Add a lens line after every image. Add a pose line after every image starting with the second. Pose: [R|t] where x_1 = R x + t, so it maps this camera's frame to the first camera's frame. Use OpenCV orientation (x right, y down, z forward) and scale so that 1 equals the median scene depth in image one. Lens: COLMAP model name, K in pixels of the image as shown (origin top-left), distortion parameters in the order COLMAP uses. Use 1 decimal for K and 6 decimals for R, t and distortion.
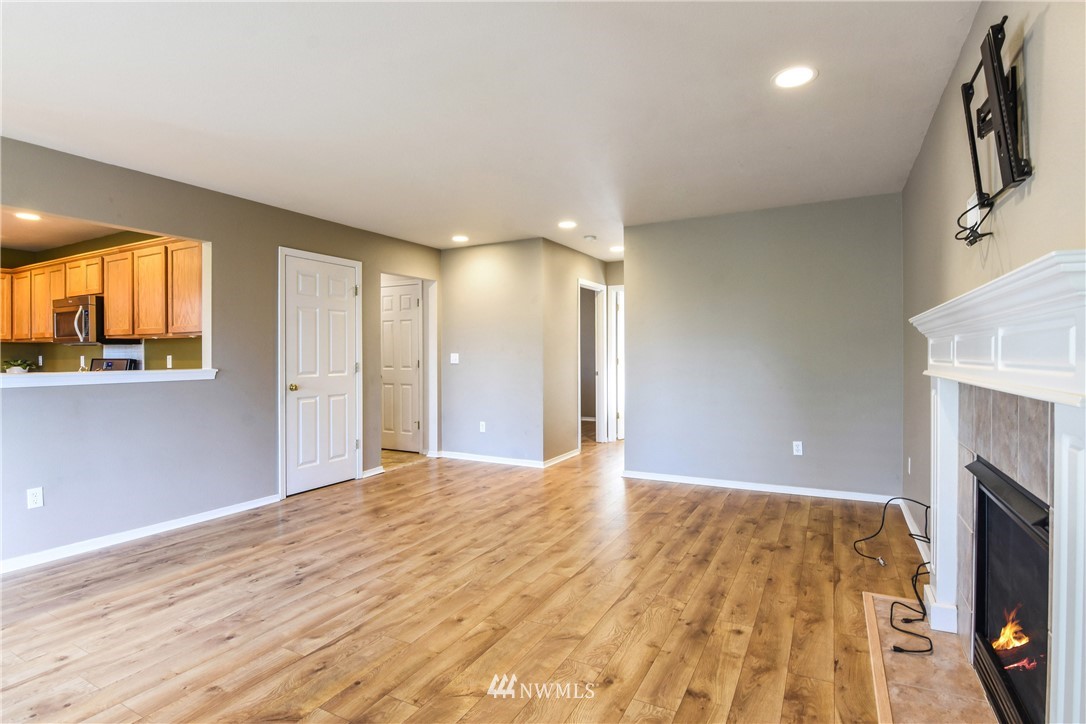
lens RADIAL K [[531.8, 0, 550.1], [0, 531.8, 358.3], [0, 0, 1]] dist [-0.006545, -0.005050]
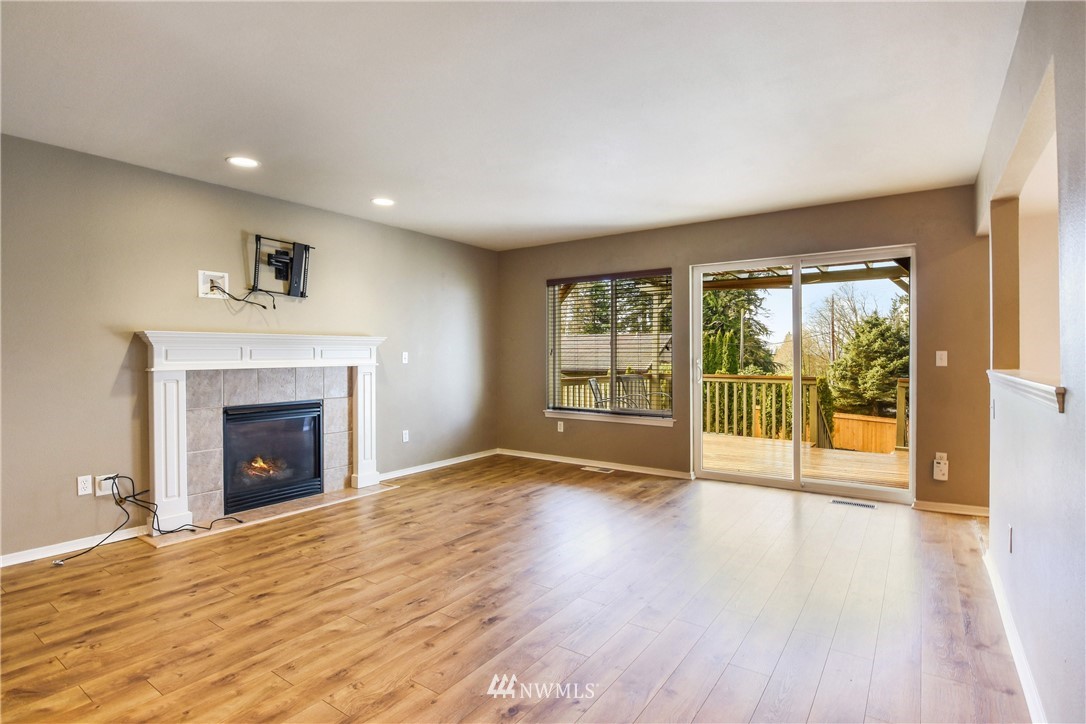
lens RADIAL K [[531.8, 0, 547.7], [0, 531.8, 358.5], [0, 0, 1]] dist [-0.006545, -0.005050]
pose [[-0.991979, 0.006590, 0.126232, -0.453613], [0.008375, 0.999872, 0.013621, -0.011412], [-0.126126, 0.014569, -0.991907, 1.988576]]
